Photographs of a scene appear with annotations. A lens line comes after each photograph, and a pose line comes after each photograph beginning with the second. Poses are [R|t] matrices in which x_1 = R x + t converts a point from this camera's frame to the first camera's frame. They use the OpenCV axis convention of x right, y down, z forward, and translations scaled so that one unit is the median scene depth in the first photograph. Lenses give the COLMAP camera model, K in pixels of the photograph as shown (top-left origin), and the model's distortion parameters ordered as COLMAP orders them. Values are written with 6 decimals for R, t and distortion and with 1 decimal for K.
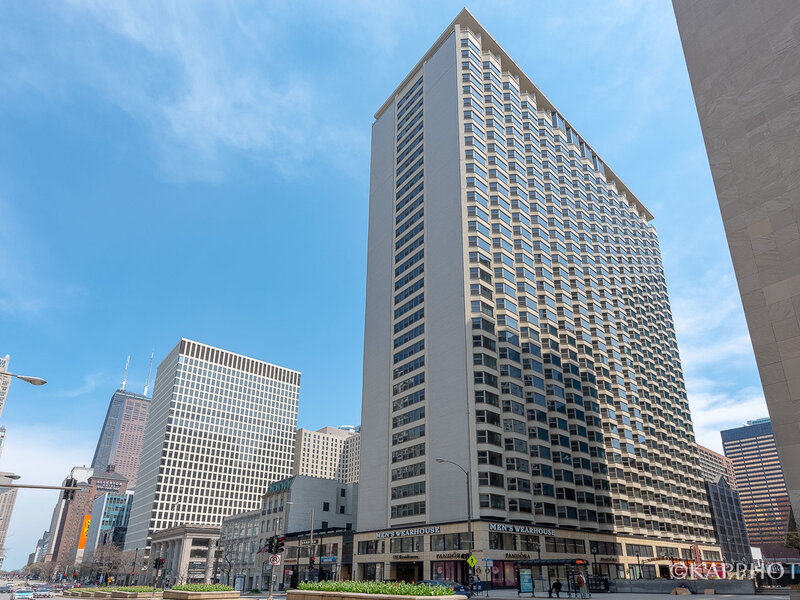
lens RADIAL K [[634.9, 0, 400.4], [0, 634.9, 300.0], [0, 0, 1]] dist [0.007959, 0.002833]
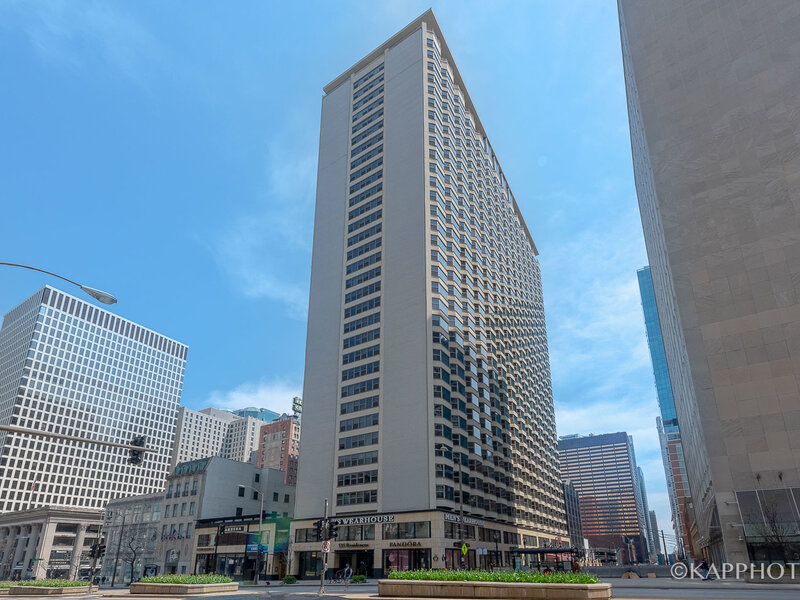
lens RADIAL K [[593.3, 0, 443.1], [0, 593.3, 342.2], [0, 0, 1]] dist [0.015349, -0.009165]
pose [[0.909429, 0.138649, 0.392065, -0.225898], [-0.158752, 0.987133, 0.019151, 0.049073], [-0.384365, -0.079657, 0.919738, 0.113910]]
